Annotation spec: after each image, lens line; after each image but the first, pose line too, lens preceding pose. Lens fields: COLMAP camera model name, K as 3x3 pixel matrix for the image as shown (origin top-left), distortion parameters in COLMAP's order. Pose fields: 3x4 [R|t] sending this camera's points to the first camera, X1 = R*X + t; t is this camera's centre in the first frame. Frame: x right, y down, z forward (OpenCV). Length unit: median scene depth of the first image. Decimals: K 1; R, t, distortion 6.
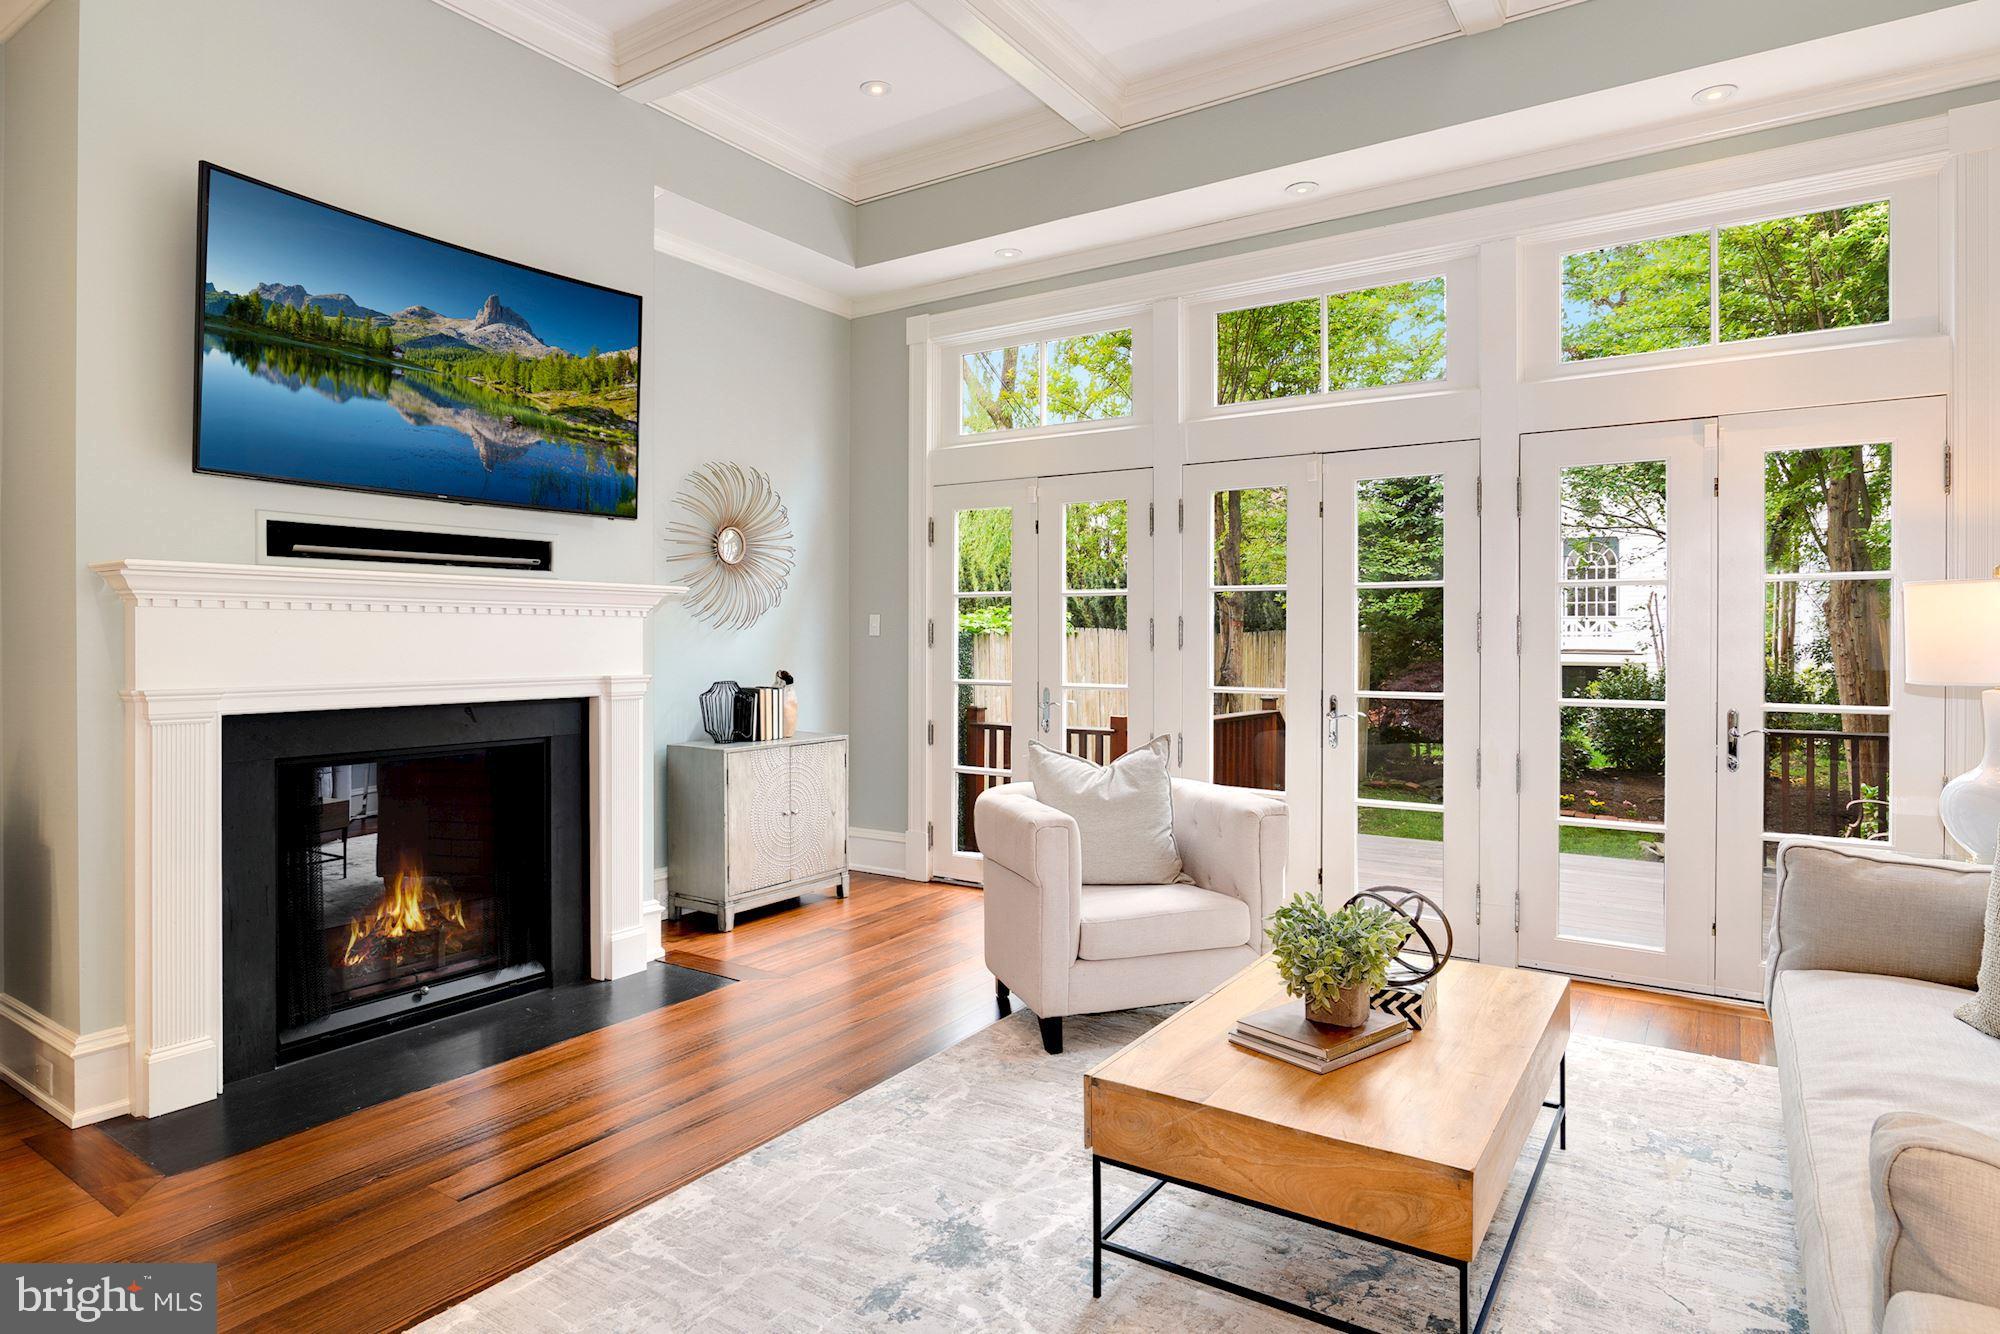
lens RADIAL K [[1080.2, 0, 1005.0], [0, 1080.2, 639.1], [0, 0, 1]] dist [-0.003449, -0.015434]
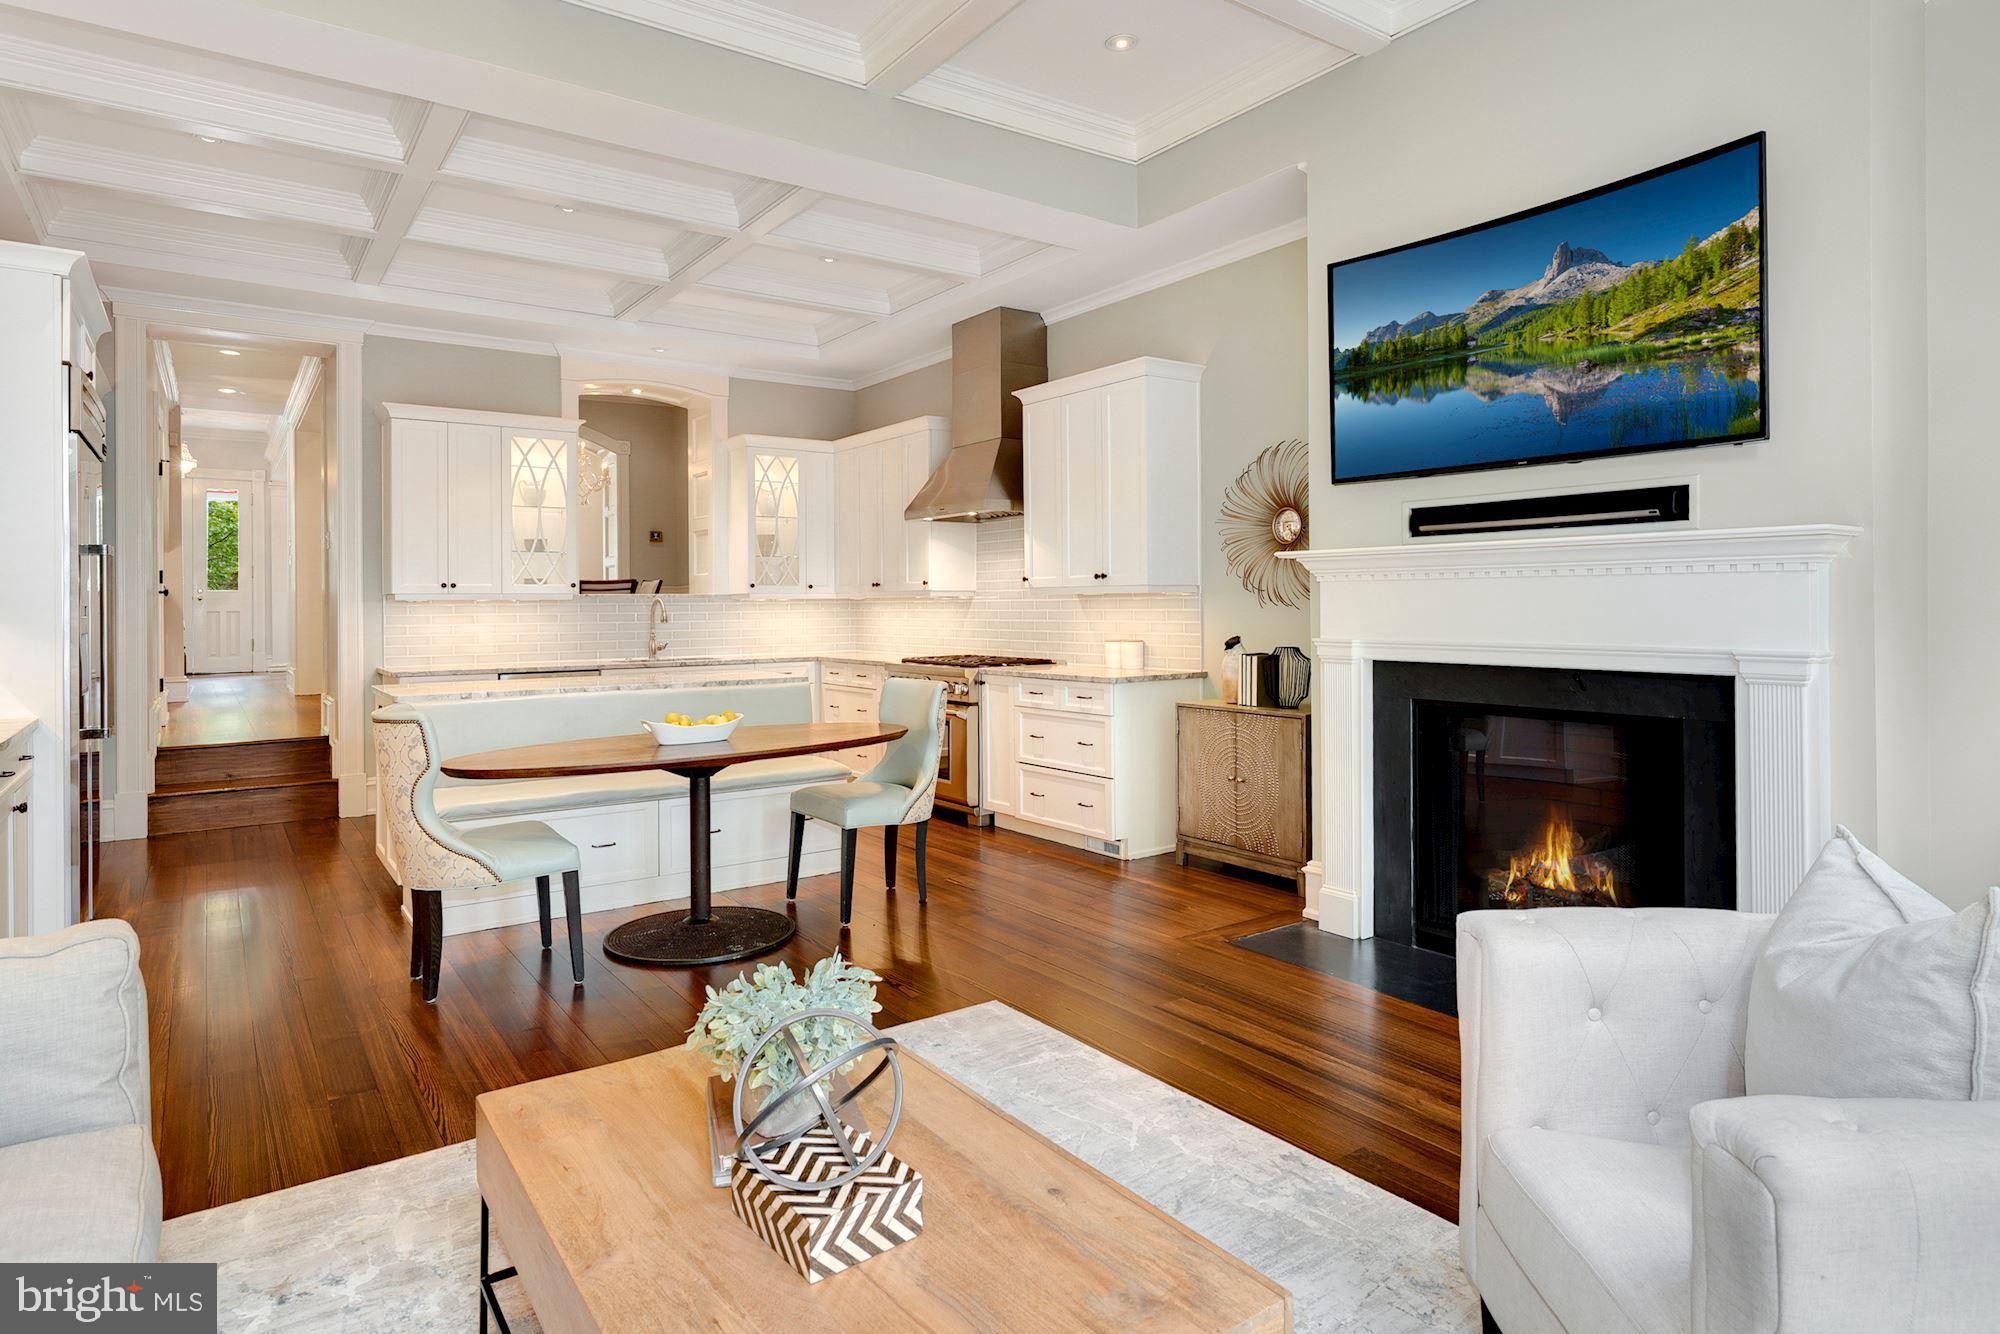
lens RADIAL K [[1131.7, 0, 1054.9], [0, 1131.7, 572.0], [0, 0, 1]] dist [-0.132088, 0.117236]
pose [[-0.335144, -0.031249, -0.941649, 0.587060], [-0.000248, 0.999453, -0.033079, 0.007286], [0.942167, -0.010853, -0.334968, 0.888399]]
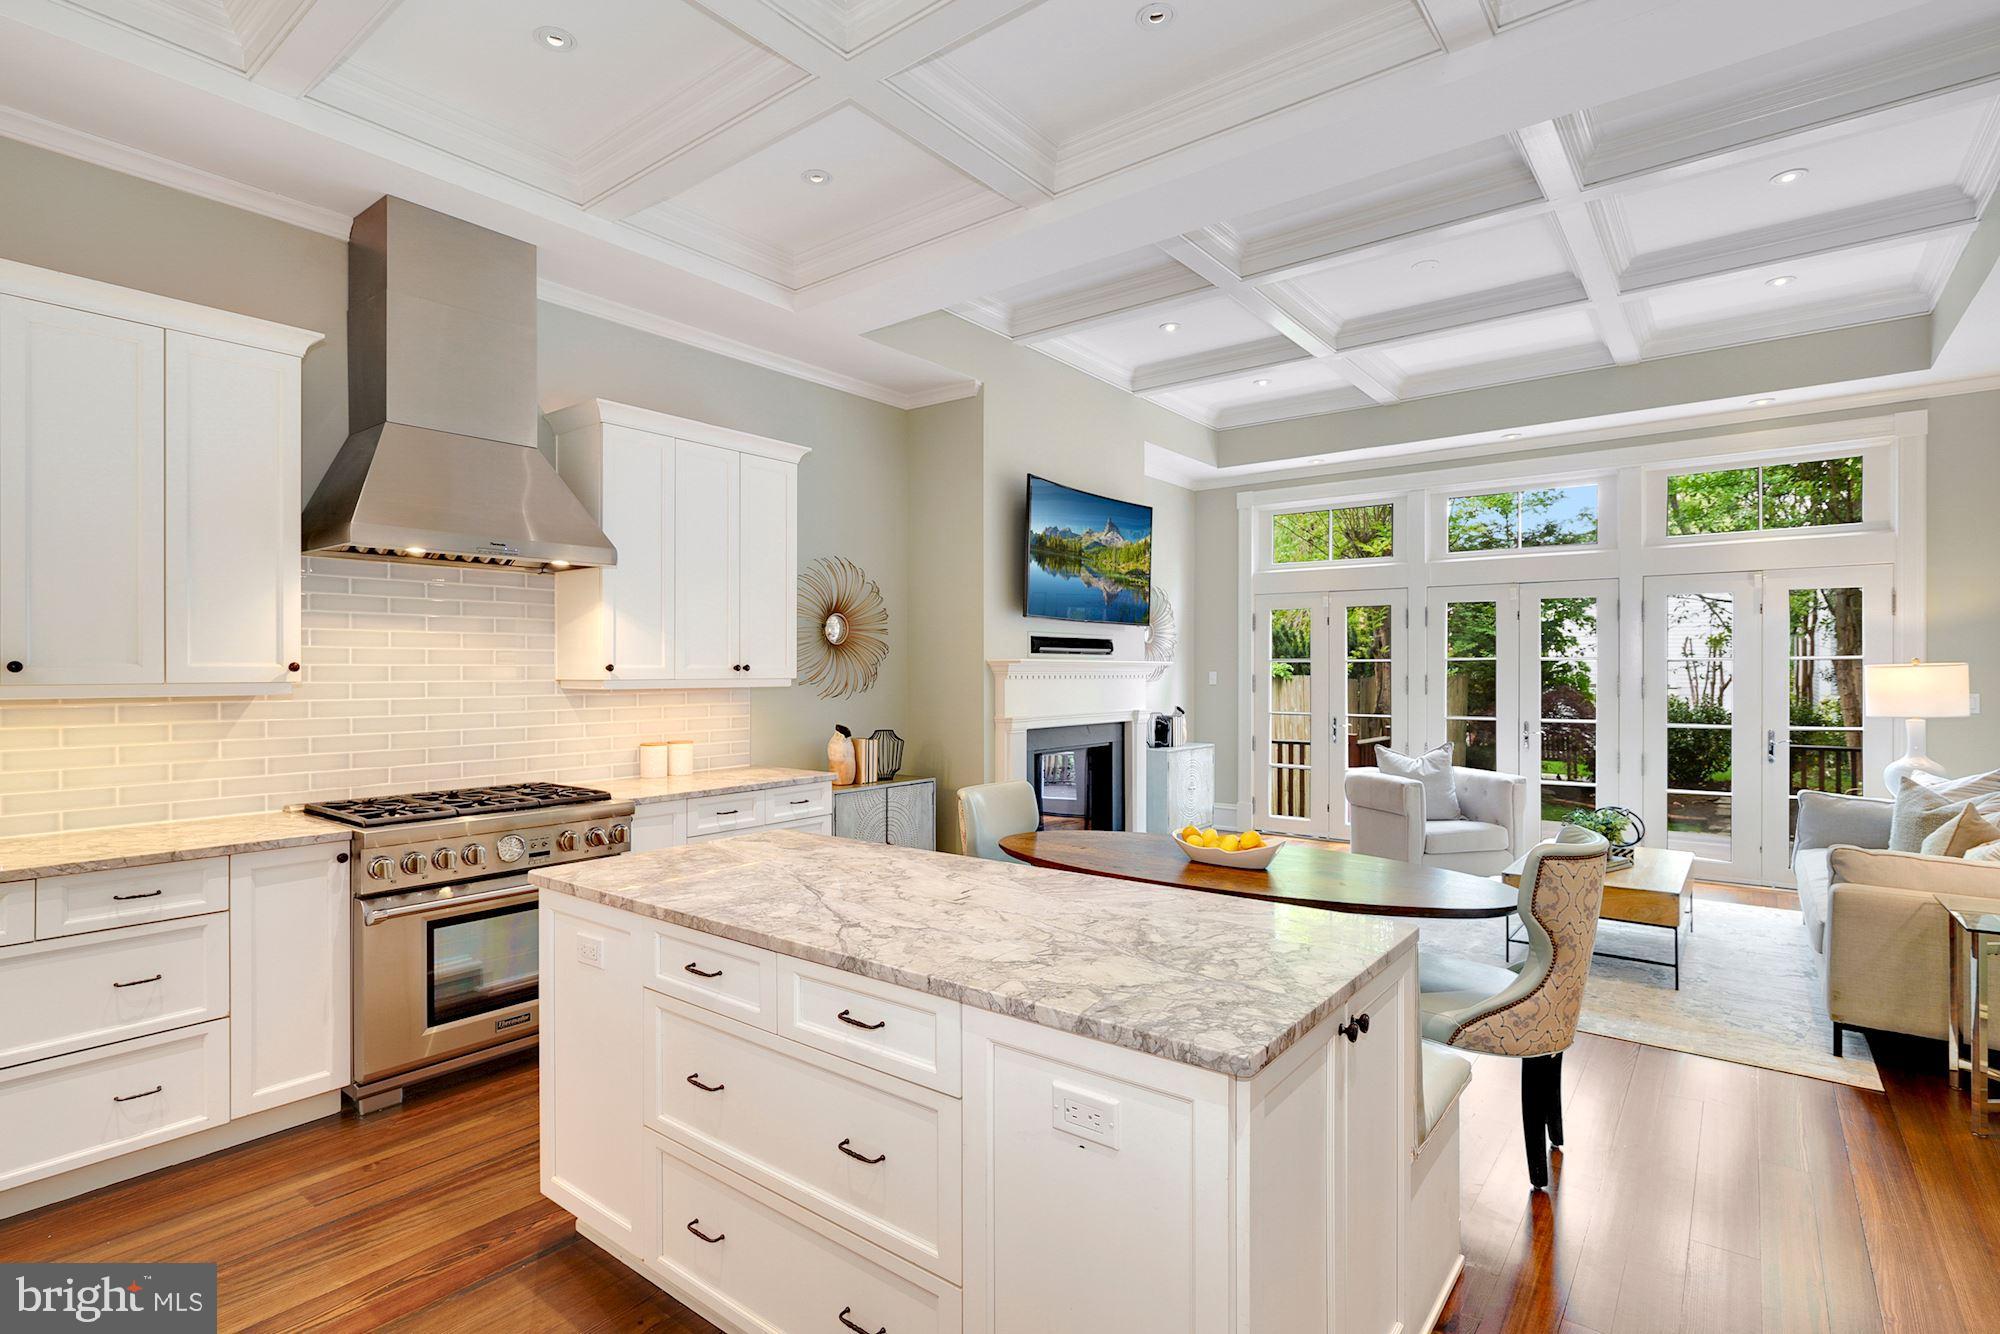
lens RADIAL K [[956.1, 0, 1000.0], [0, 956.1, 667.0], [0, 0, 1]] dist [-0.000333, 0.000368]
pose [[0.997302, -0.001781, -0.073387, -0.539373], [0.001528, 0.999993, -0.003505, -0.039348], [0.073393, 0.003383, 0.997297, -0.757656]]
